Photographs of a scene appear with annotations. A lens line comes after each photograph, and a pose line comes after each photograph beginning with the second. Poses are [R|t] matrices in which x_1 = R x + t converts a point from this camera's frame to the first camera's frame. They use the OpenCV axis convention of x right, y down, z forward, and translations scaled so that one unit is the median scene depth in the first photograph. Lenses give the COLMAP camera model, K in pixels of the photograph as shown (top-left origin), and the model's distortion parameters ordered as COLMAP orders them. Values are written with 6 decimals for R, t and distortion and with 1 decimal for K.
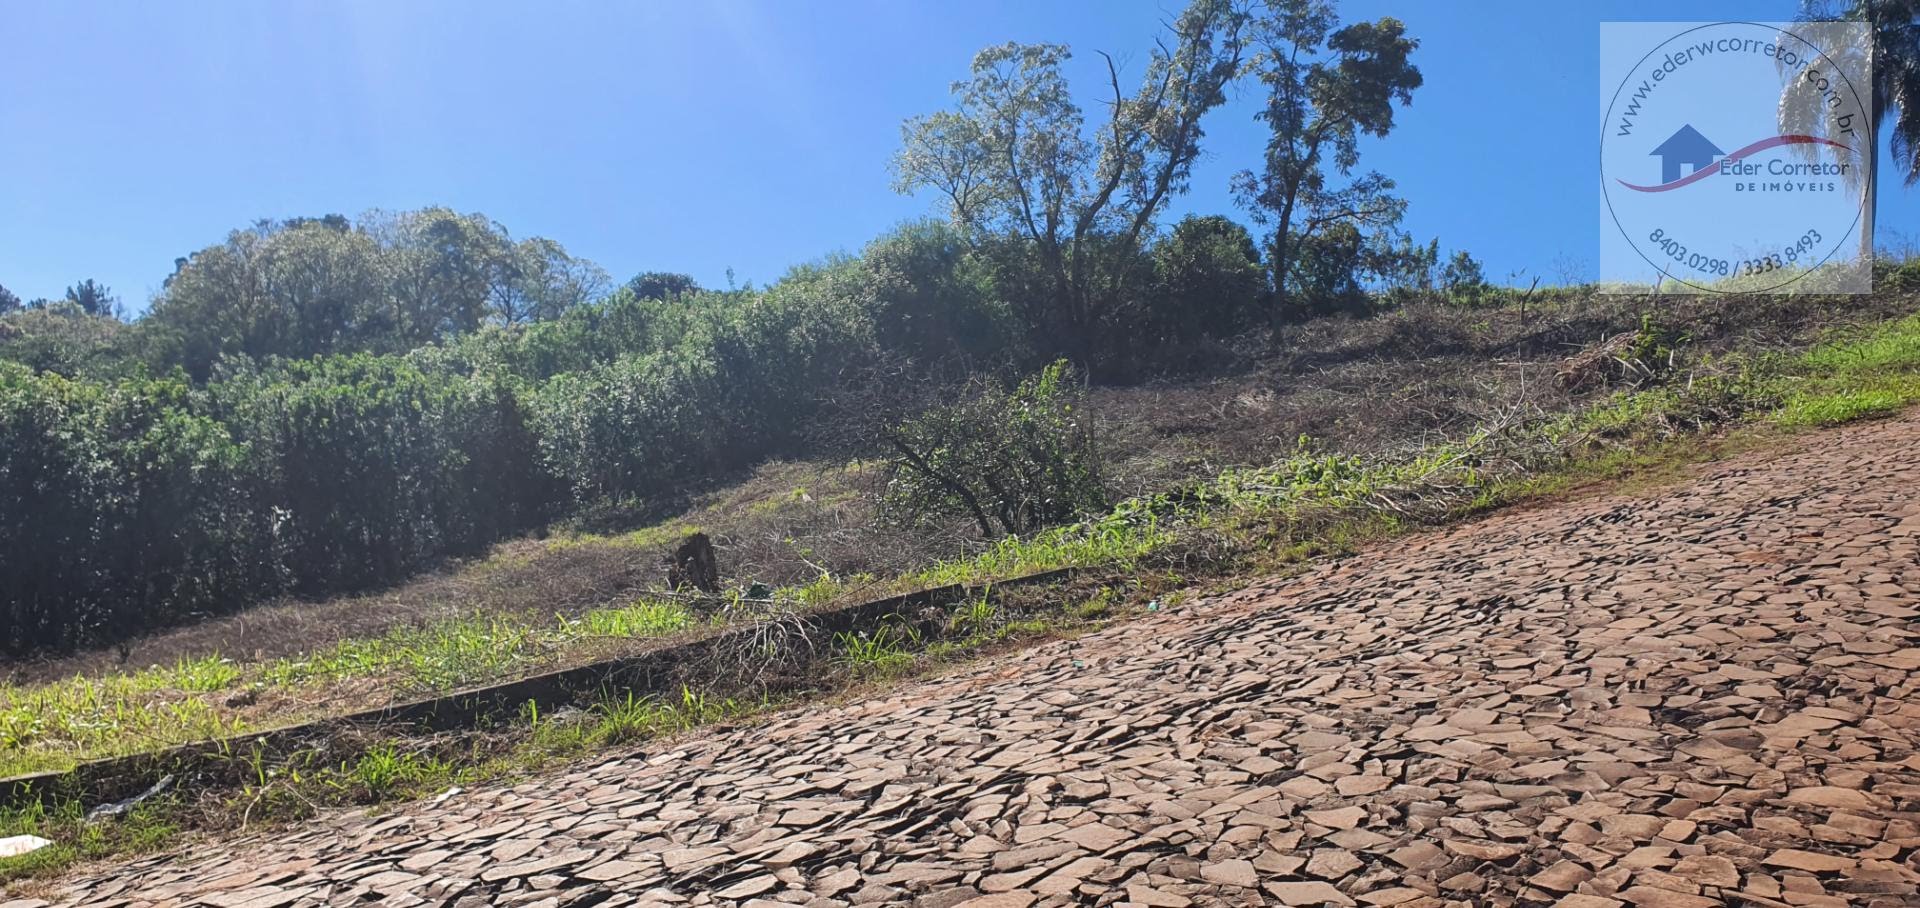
lens RADIAL K [[1534.2, 0, 871.7], [0, 1534.2, 507.6], [0, 0, 1]] dist [0.037237, -0.035974]
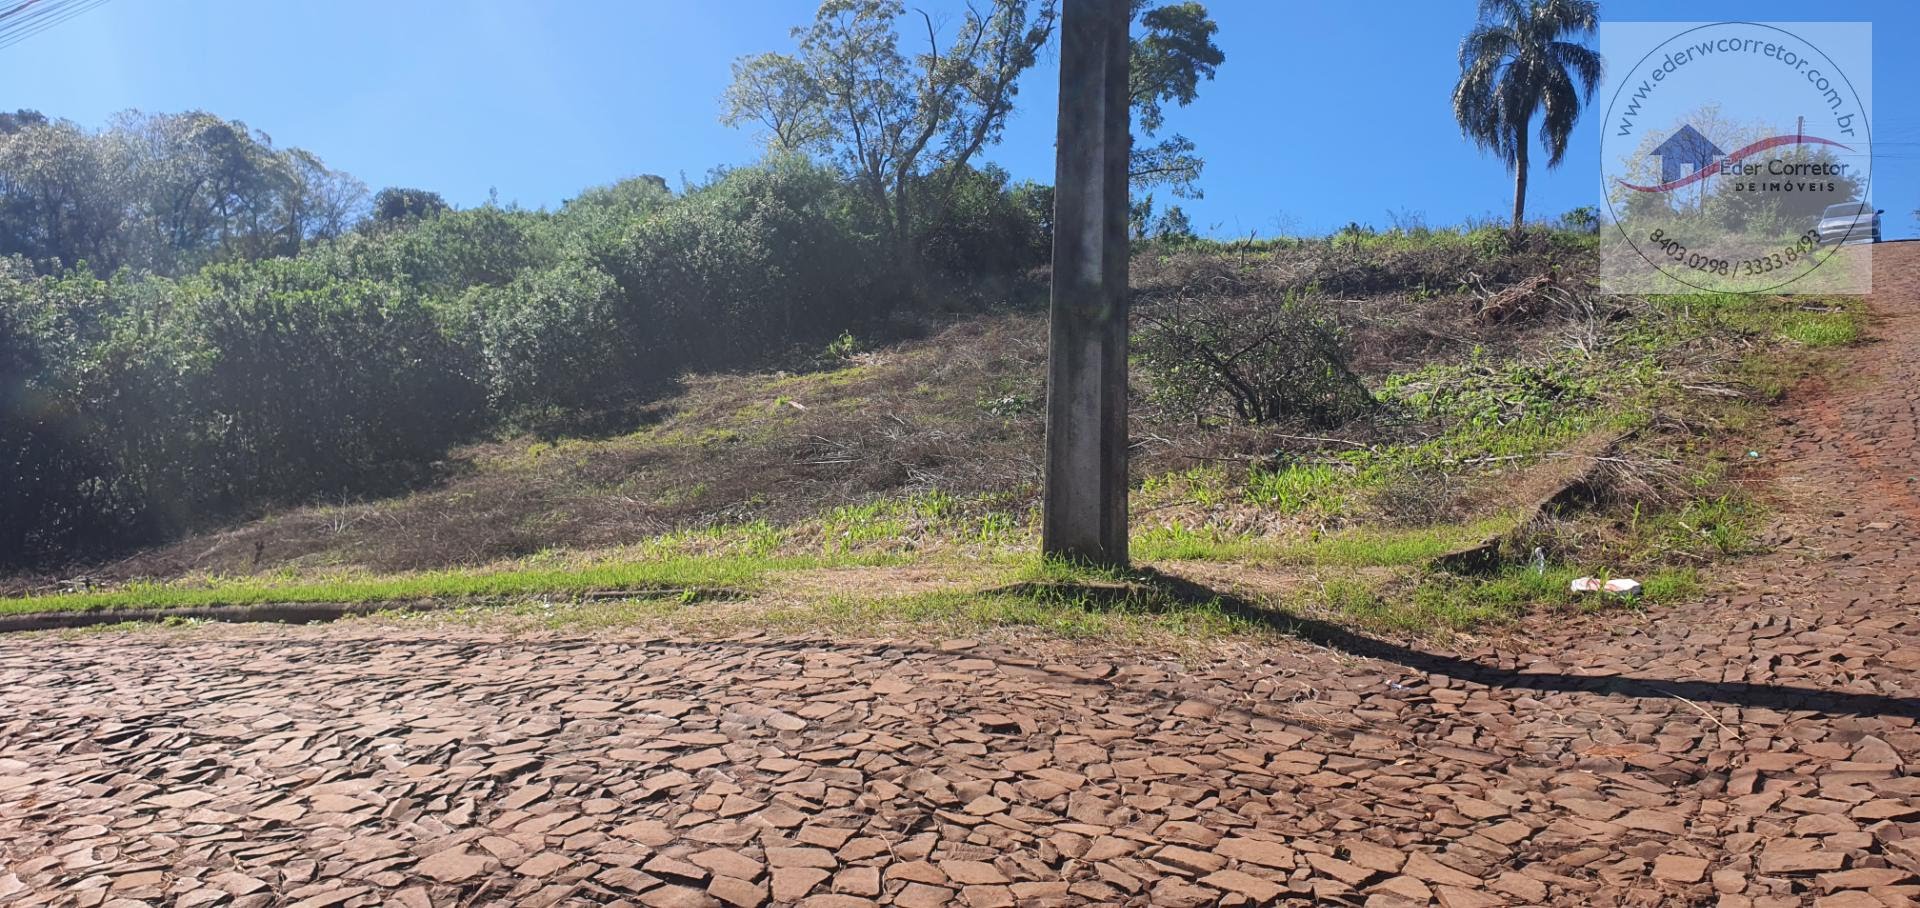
lens RADIAL K [[1449.7, 0, 941.7], [0, 1449.7, 442.6], [0, 0, 1]] dist [-0.000060, 0.005118]
pose [[0.962333, 0.003462, 0.271850, -0.123946], [-0.005474, 0.999963, 0.006643, 0.006458], [-0.271817, -0.007881, 0.962317, -0.004610]]
